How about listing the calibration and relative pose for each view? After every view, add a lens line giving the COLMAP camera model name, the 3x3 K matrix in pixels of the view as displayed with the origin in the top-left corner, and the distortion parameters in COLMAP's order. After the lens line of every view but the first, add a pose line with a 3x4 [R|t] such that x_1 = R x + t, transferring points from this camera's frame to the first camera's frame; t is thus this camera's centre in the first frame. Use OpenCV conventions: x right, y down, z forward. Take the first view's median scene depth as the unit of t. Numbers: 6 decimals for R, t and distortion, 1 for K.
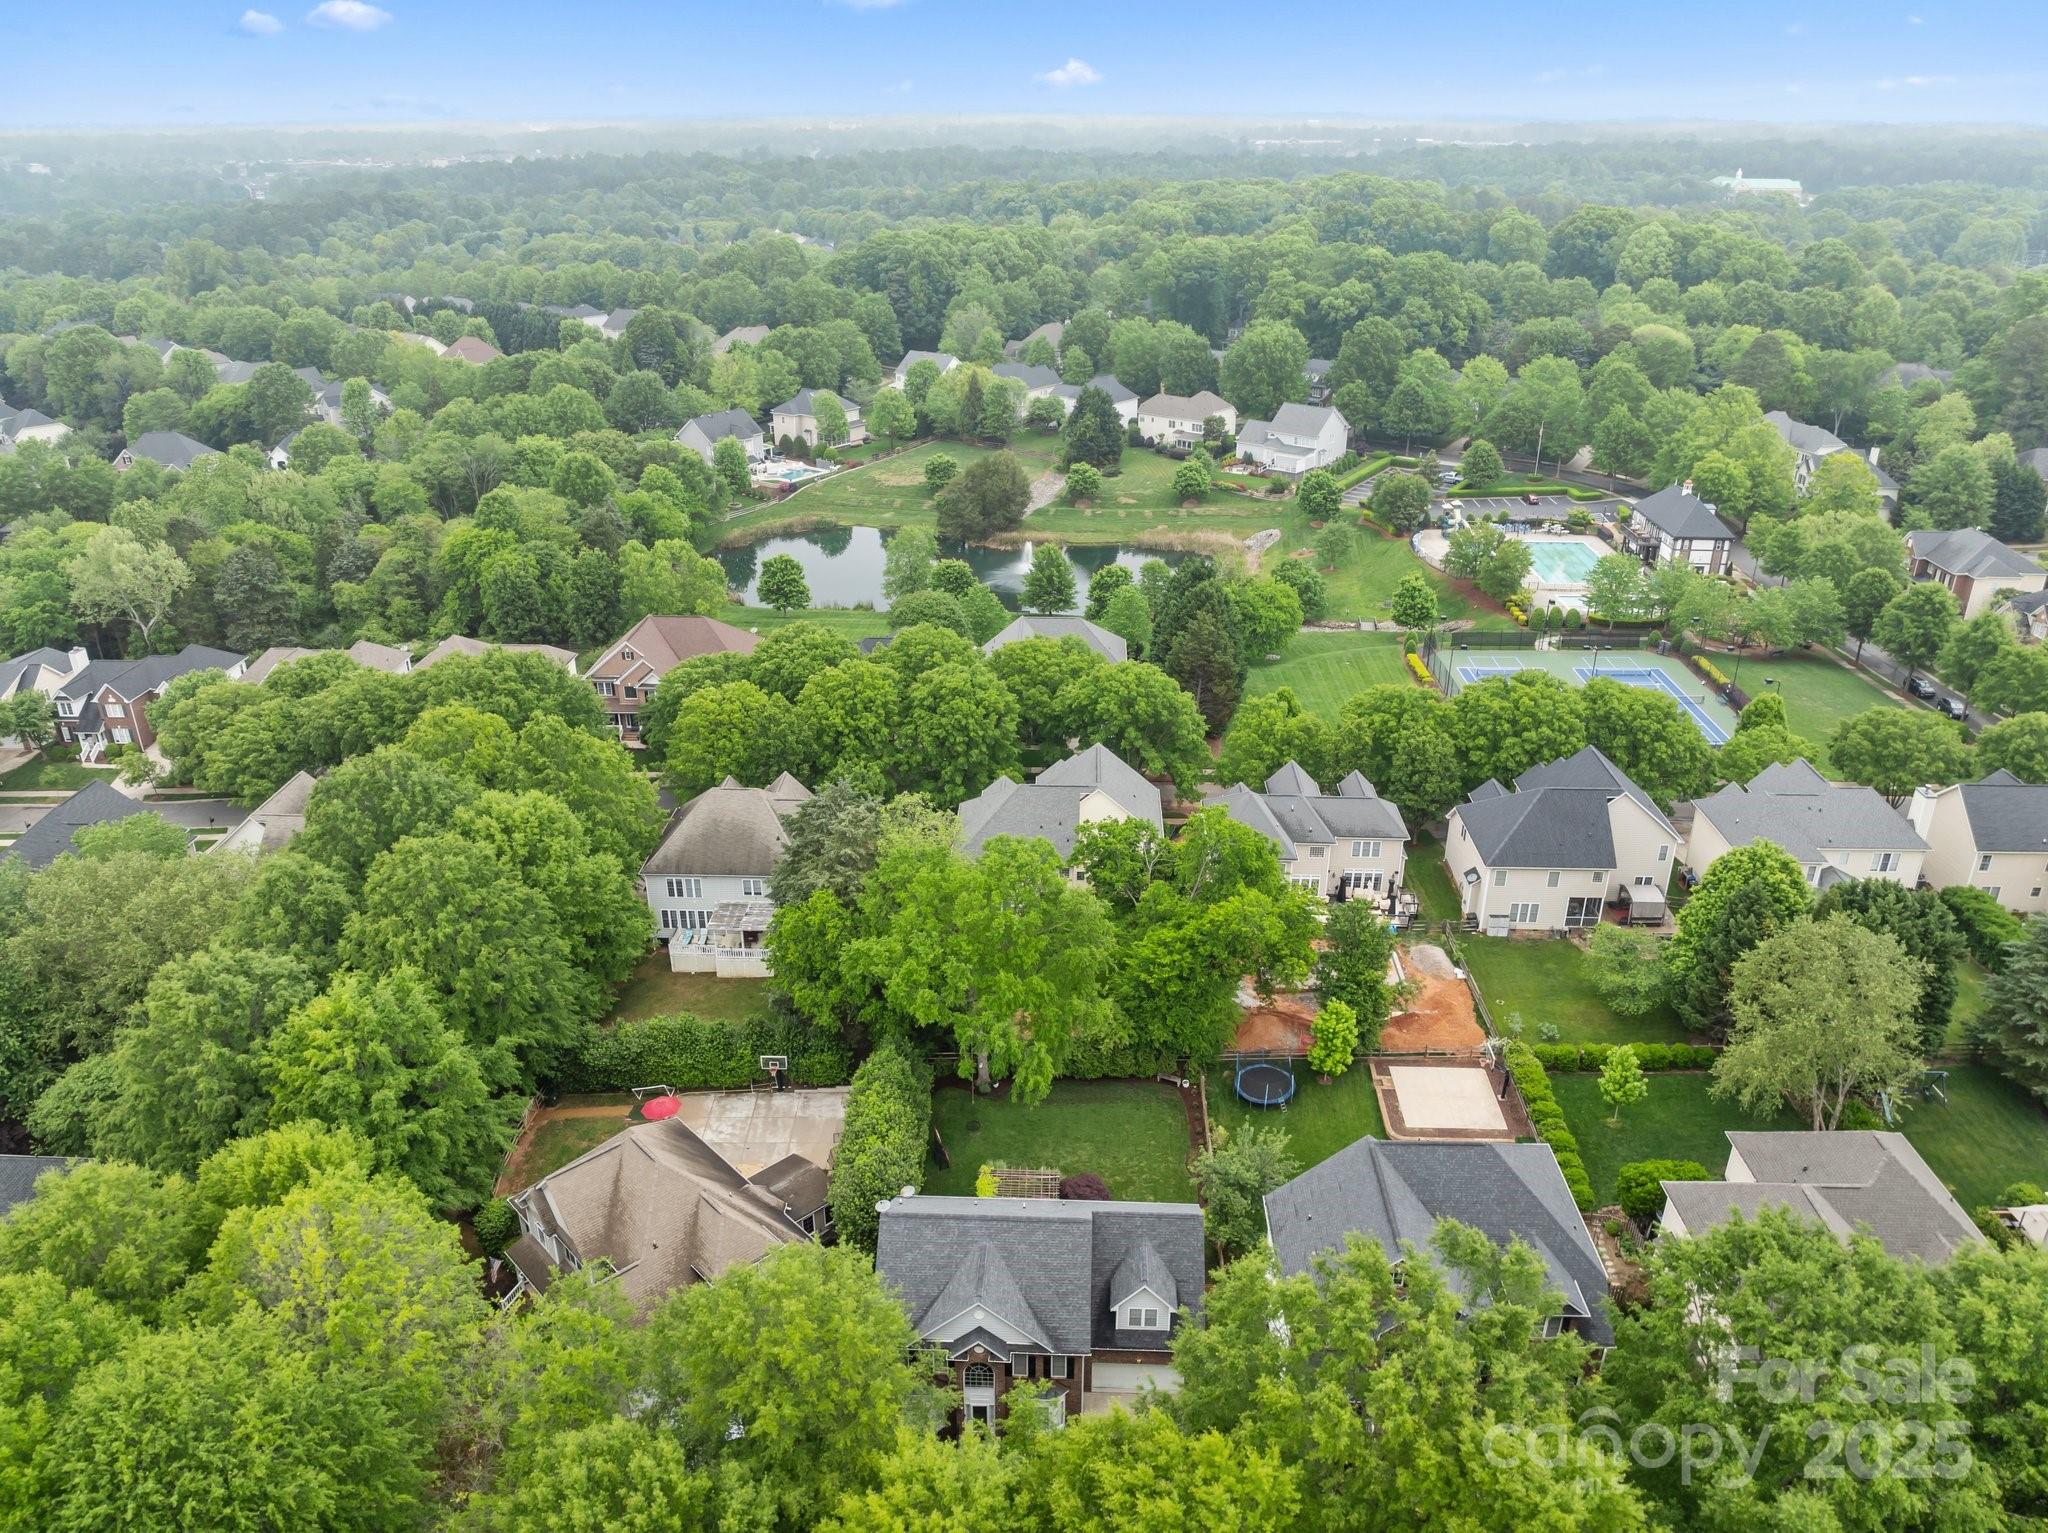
lens RADIAL K [[1461.2, 0, 1024.0], [0, 1461.2, 766.5], [0, 0, 1]] dist [-0.035714, -0.018712]
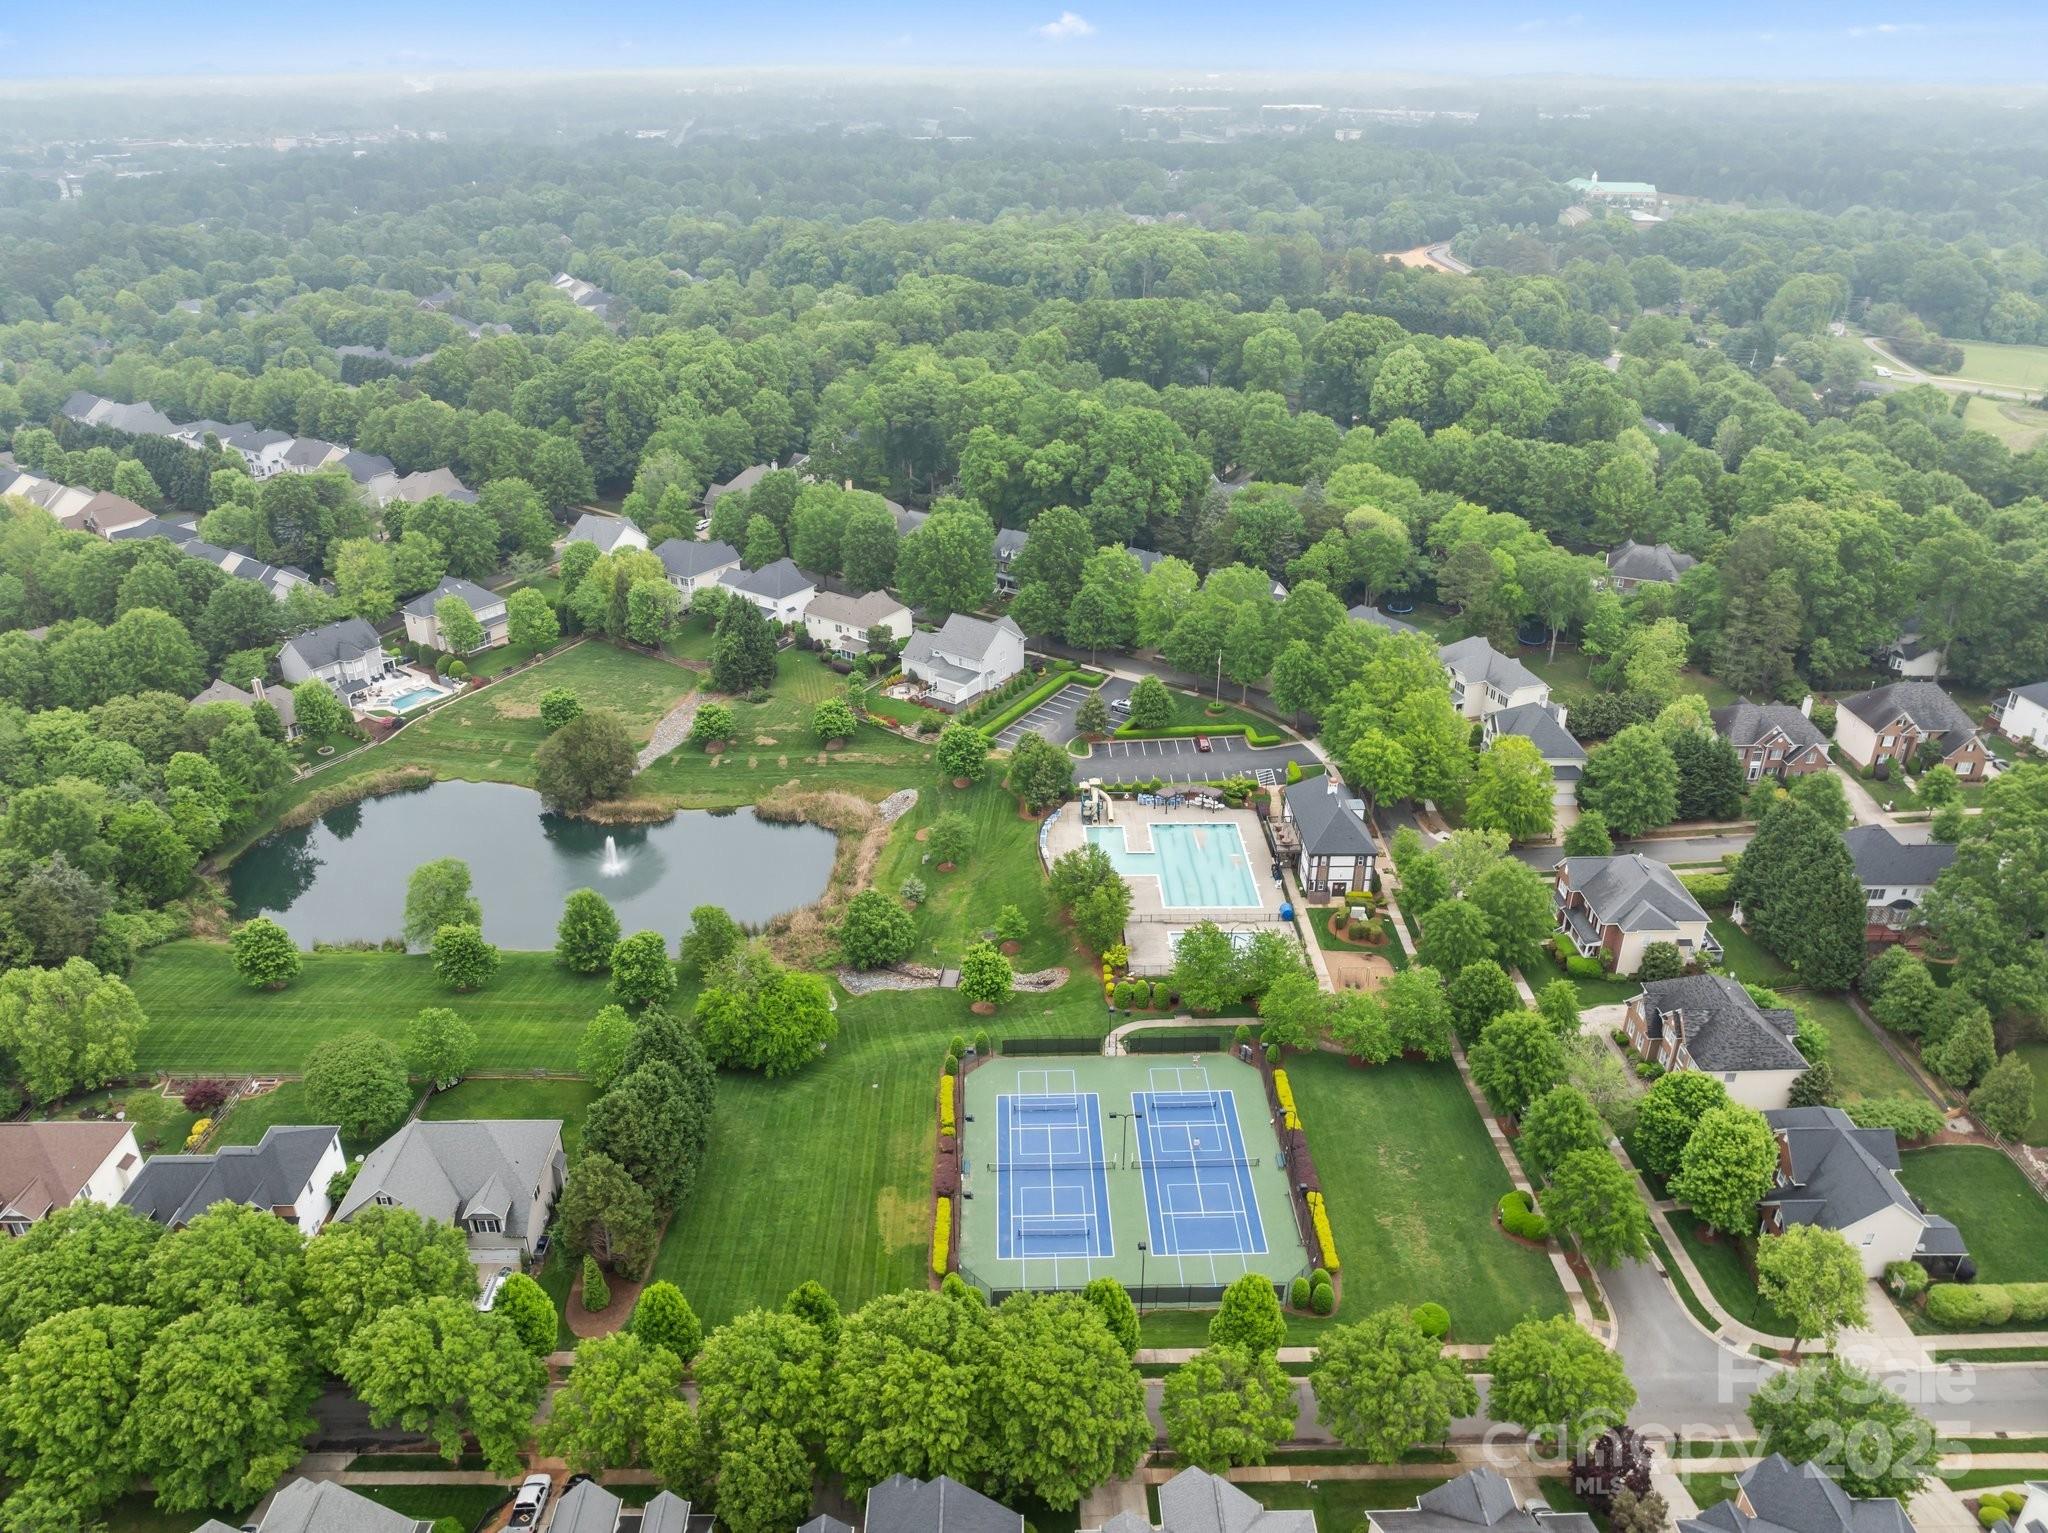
lens RADIAL K [[1461.2, 0, 1024.0], [0, 1461.2, 766.5], [0, 0, 1]] dist [-0.035714, -0.018712]
pose [[0.998162, -0.023065, 0.056050, 0.170311], [0.021498, 0.999366, 0.028392, -0.180077], [-0.056669, -0.027135, 0.998024, 0.094982]]
